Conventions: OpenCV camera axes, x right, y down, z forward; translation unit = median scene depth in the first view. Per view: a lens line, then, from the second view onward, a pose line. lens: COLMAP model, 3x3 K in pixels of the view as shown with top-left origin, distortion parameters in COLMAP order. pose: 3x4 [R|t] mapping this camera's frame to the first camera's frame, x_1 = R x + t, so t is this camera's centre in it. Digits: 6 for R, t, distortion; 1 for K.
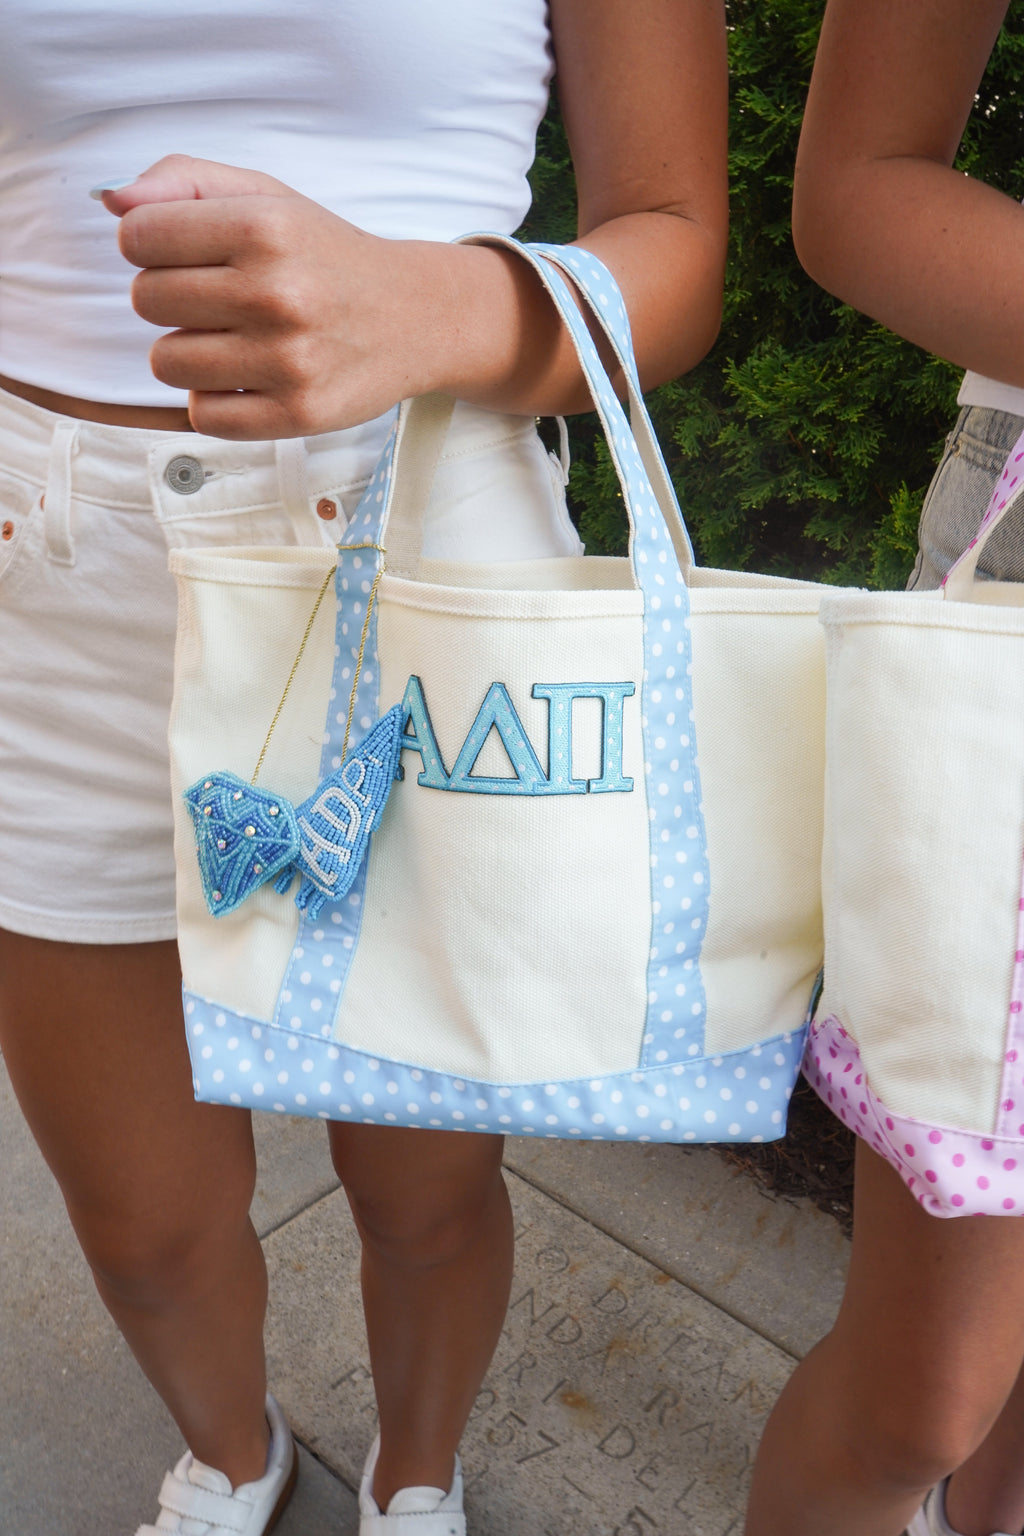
lens RADIAL K [[1434.9, 0, 494.2], [0, 1434.9, 796.8], [0, 0, 1]] dist [0.032231, -0.009911]
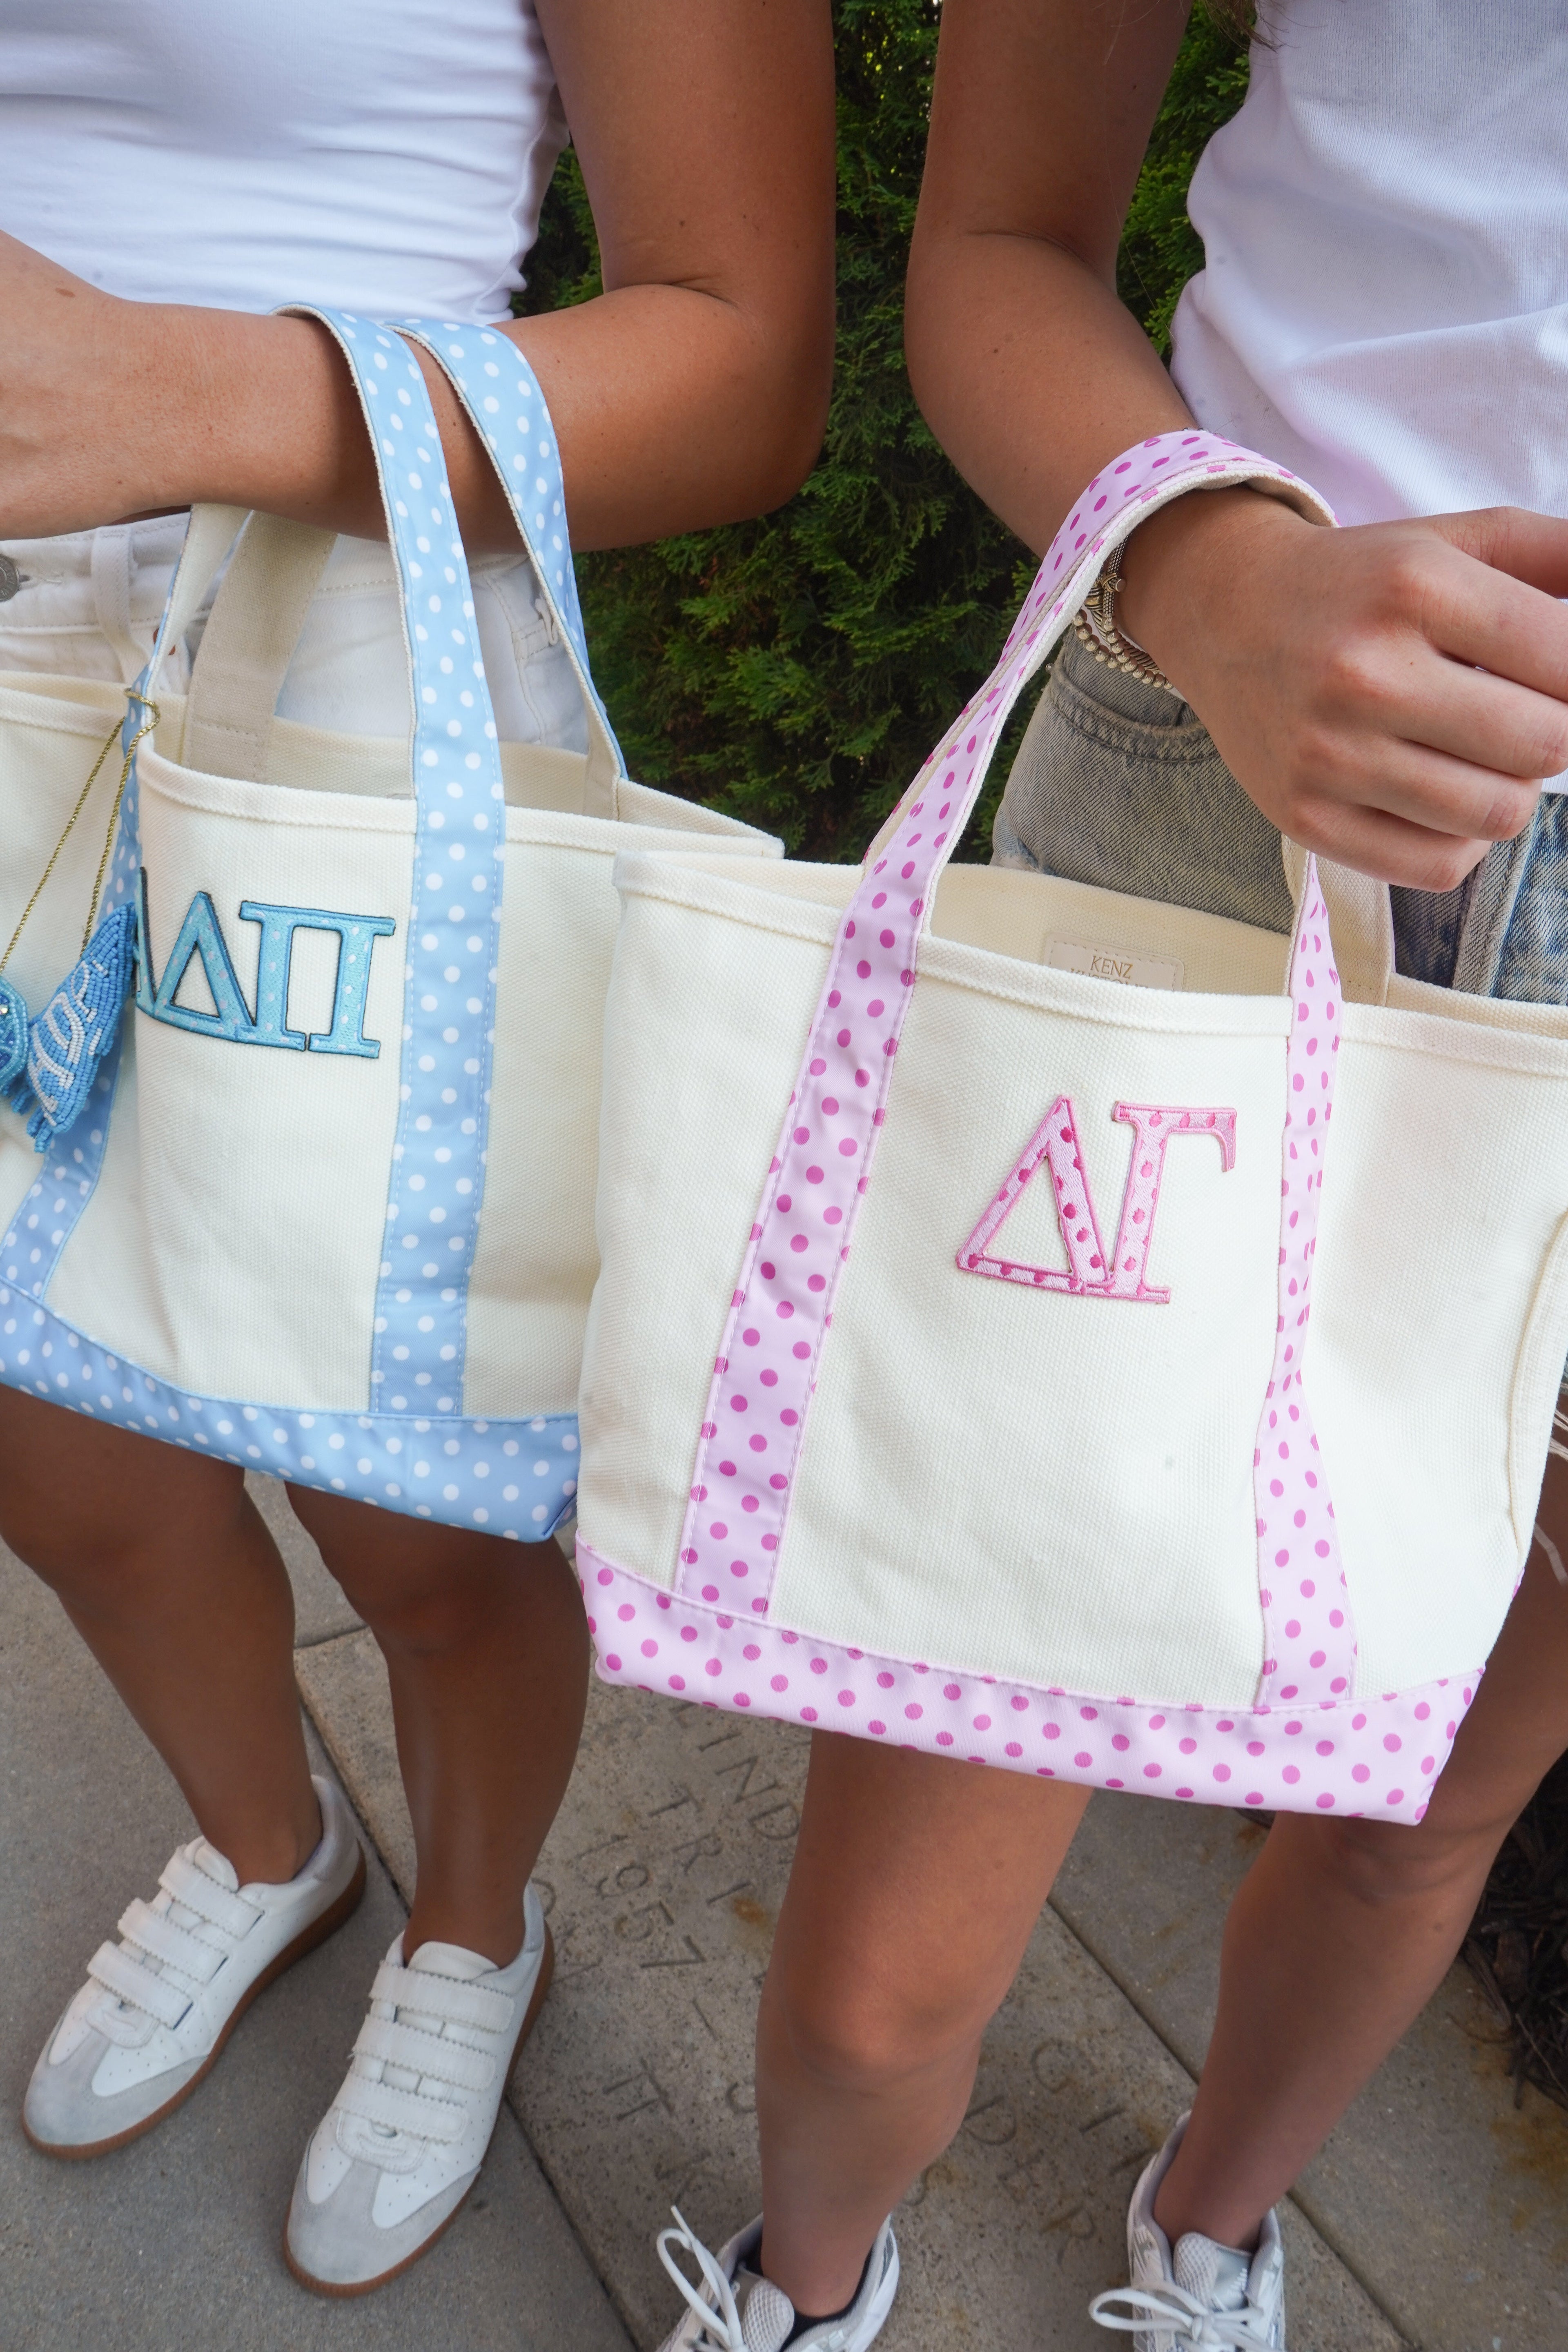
lens RADIAL K [[2202.0, 0, 739.5], [0, 2202.0, 1219.5], [0, 0, 1]] dist [0.035883, 0.009931]
pose [[0.946750, 0.186069, -0.262761, 0.591306], [-0.164568, 0.981099, 0.101794, -0.069712], [0.276736, -0.053131, 0.959476, -0.091084]]
